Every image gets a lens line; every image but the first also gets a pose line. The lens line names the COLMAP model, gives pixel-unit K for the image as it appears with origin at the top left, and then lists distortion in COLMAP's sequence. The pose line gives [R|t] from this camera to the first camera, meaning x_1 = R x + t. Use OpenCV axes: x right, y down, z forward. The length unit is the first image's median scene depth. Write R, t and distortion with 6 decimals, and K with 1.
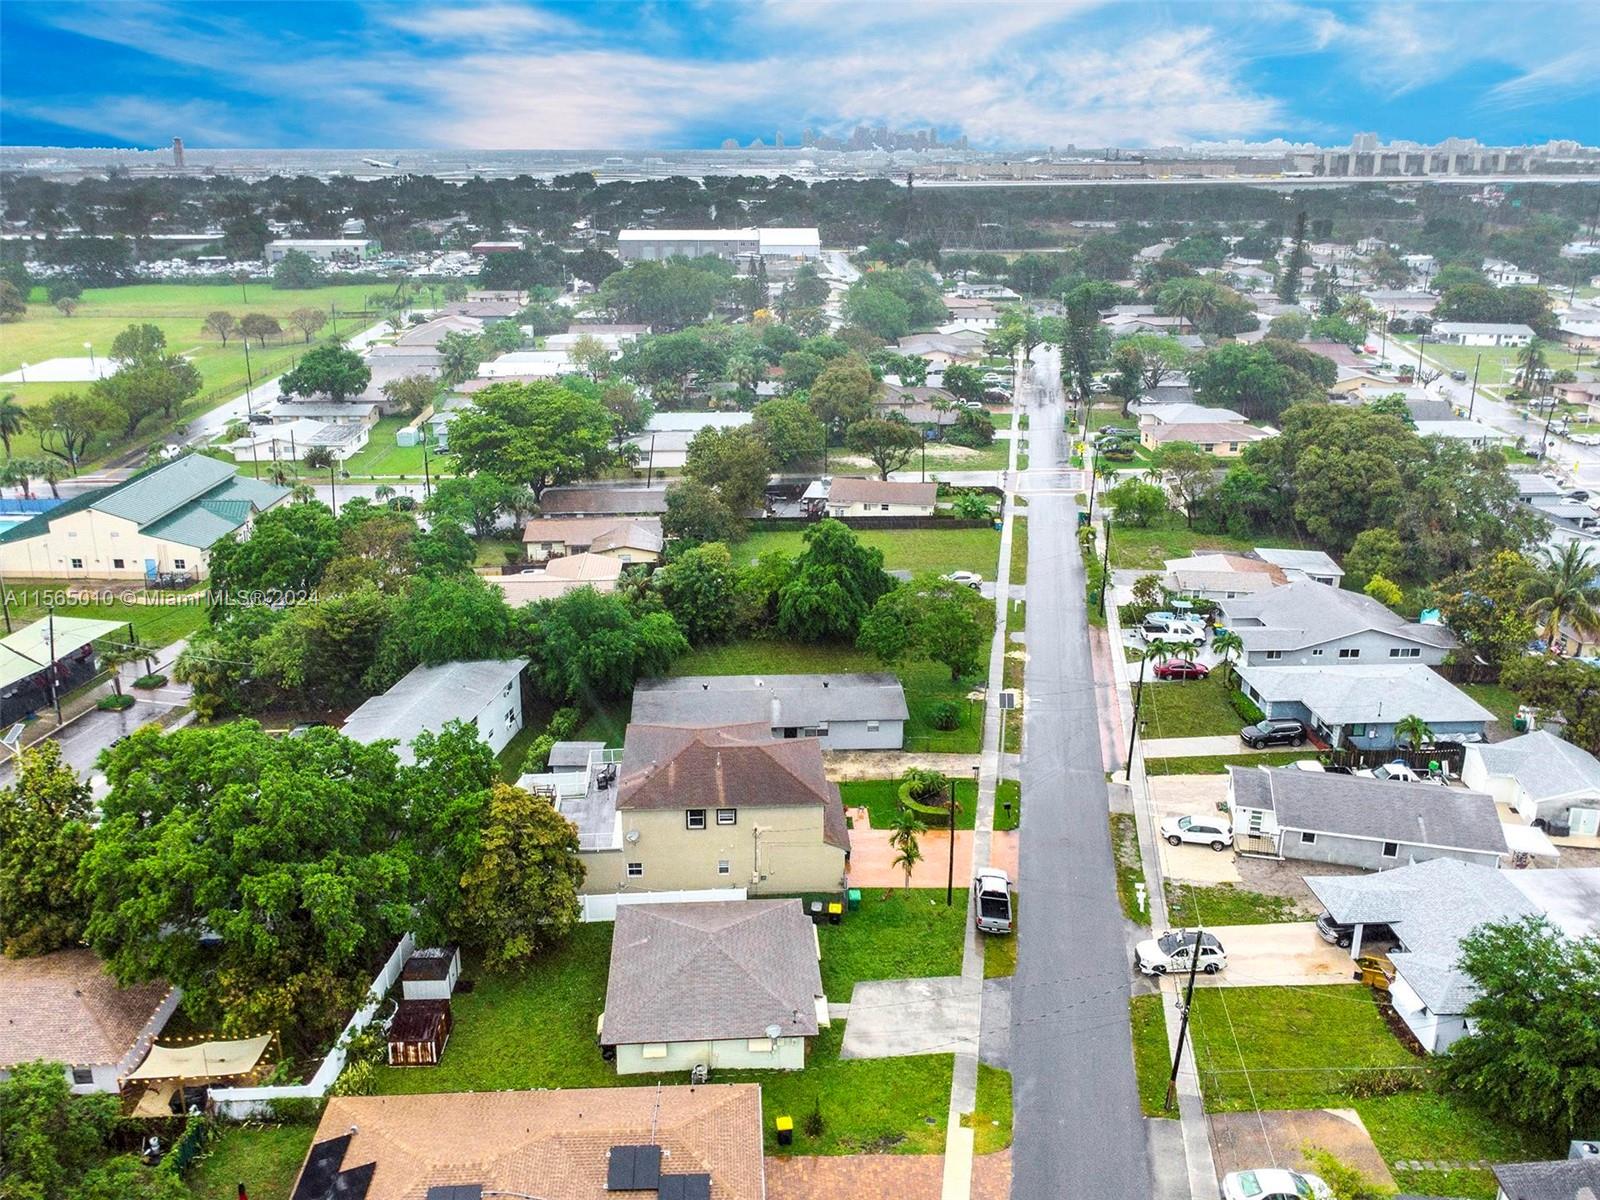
lens RADIAL K [[1125.9, 0, 796.6], [0, 1125.9, 558.5], [0, 0, 1]] dist [0.000017, 0.001524]
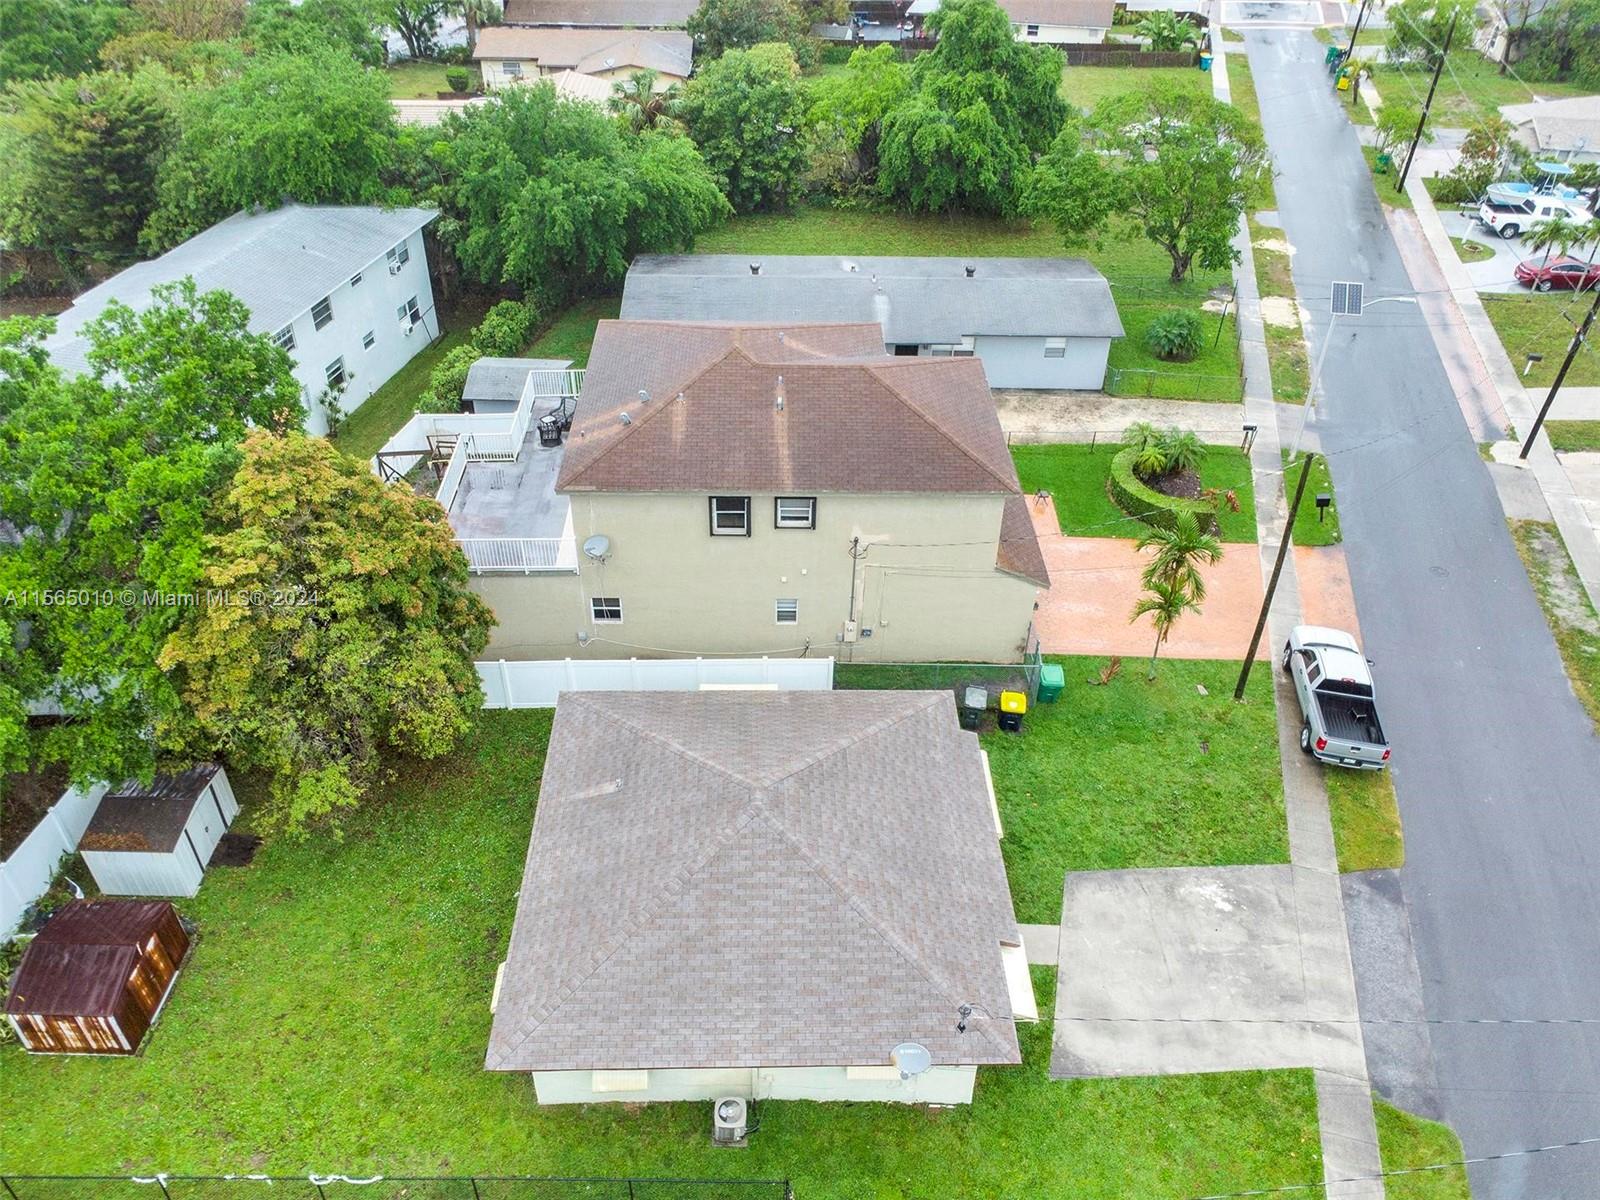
lens RADIAL K [[1125.9, 0, 796.6], [0, 1125.9, 558.5], [0, 0, 1]] dist [0.000017, 0.001524]
pose [[0.998586, 0.035603, -0.039489, -0.038179], [-0.022235, 0.954279, 0.298088, 0.096761], [0.048297, -0.296788, 0.953721, 0.491350]]
